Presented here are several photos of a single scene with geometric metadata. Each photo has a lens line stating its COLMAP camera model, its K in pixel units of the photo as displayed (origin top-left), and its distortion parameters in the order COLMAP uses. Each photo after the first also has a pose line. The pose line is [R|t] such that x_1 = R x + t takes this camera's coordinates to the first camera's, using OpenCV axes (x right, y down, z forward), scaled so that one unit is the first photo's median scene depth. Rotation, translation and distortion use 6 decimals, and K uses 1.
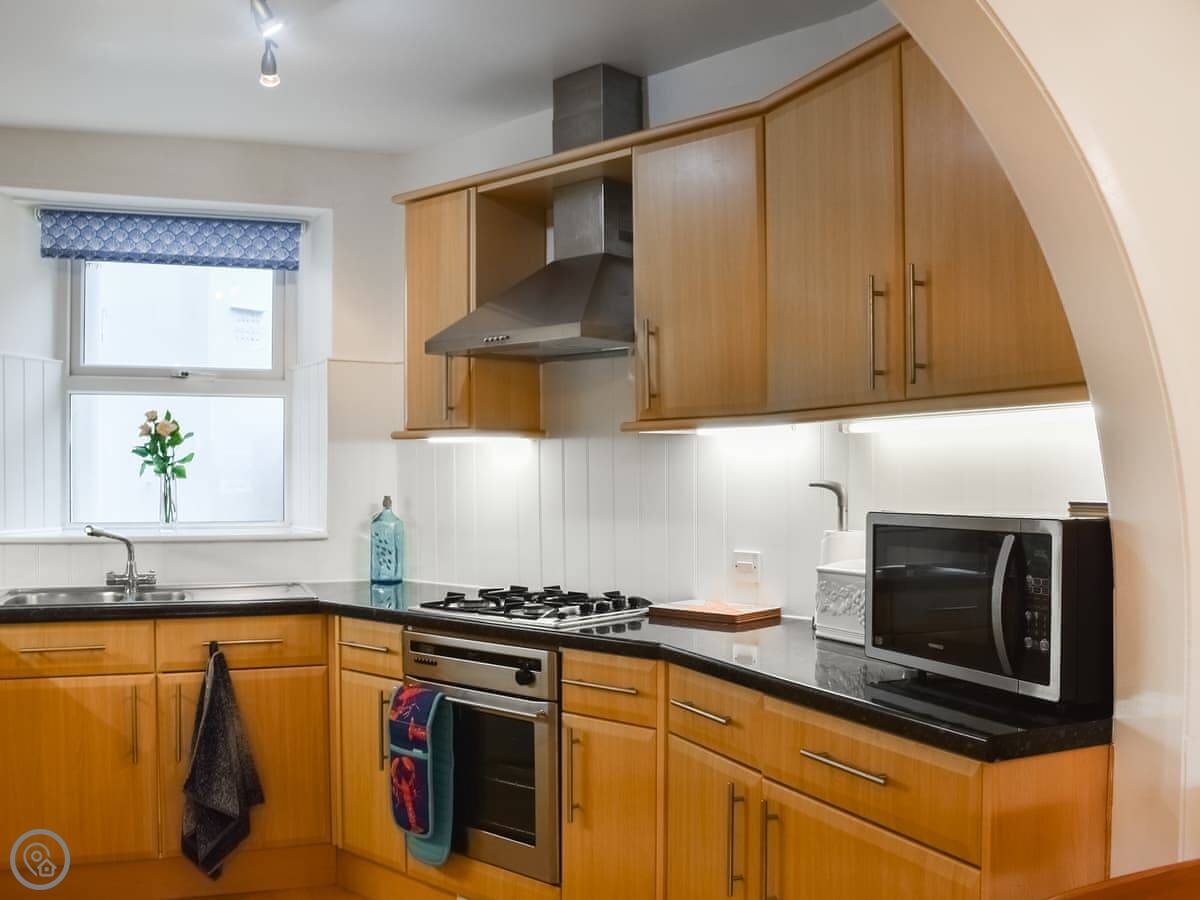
lens RADIAL K [[1134.0, 0, 635.5], [0, 1134.0, 466.6], [0, 0, 1]] dist [-0.078348, -0.000892]
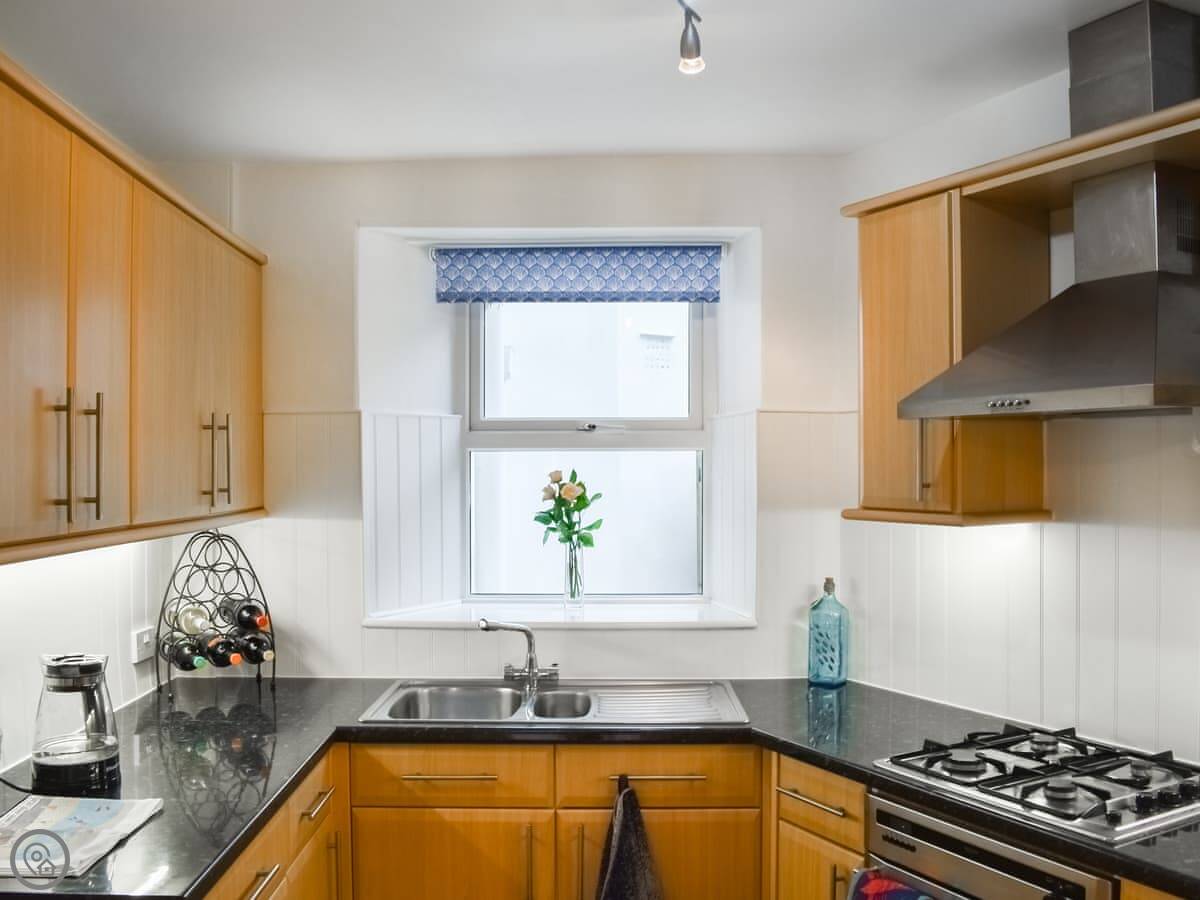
lens RADIAL K [[1132.3, 0, 600.0], [0, 1132.3, 450.0], [0, 0, 1]] dist [-0.099863, -0.025950]
pose [[0.928626, -0.005730, -0.370974, -0.084980], [-0.000320, 0.999868, -0.016244, -0.060698], [0.371018, 0.015203, 0.928501, 0.223243]]
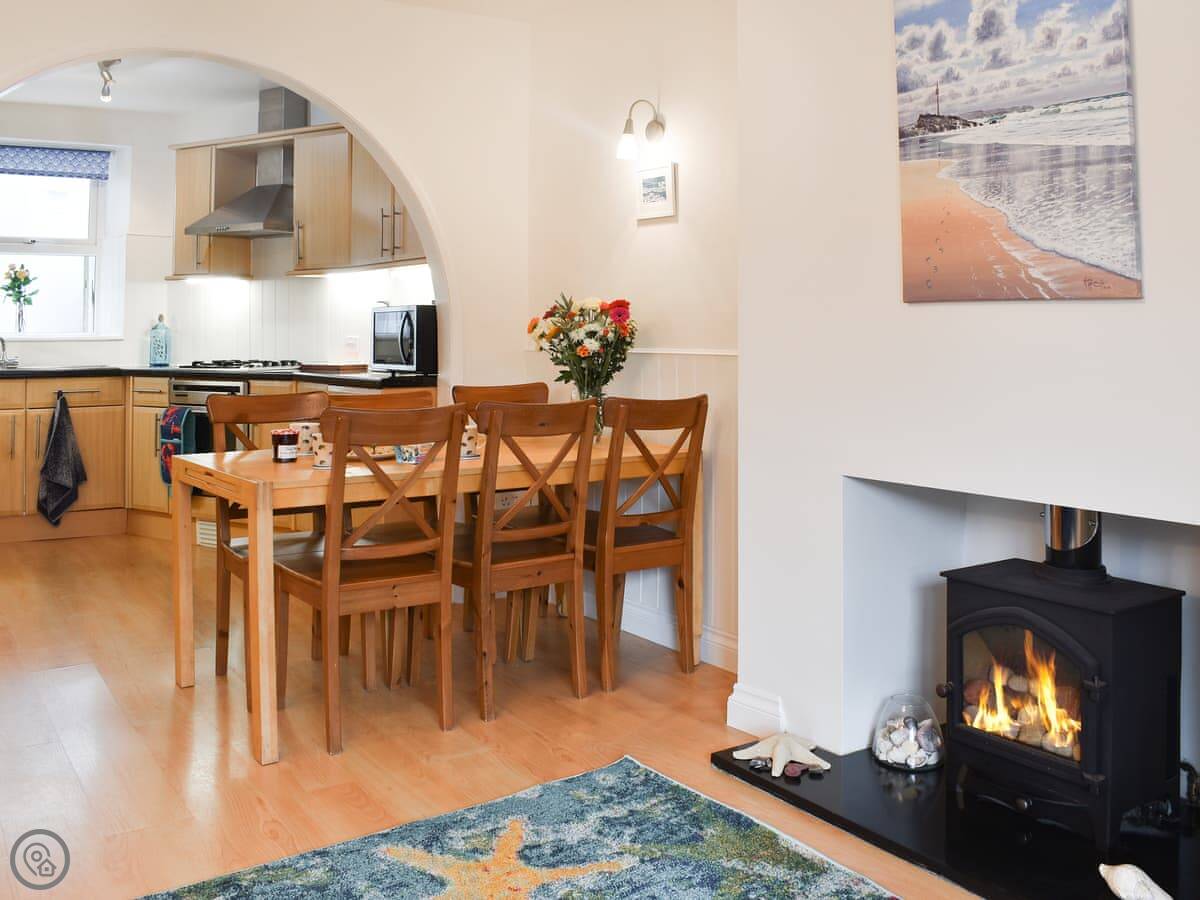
lens RADIAL K [[1057.9, 0, 642.3], [0, 1057.9, 244.0], [0, 0, 1]] dist [-0.075135, -0.005193]
pose [[0.975942, 0.009035, 0.217843, 0.166313], [0.006585, 0.997464, -0.070871, 0.040673], [-0.217931, 0.070600, 0.973407, -0.791739]]
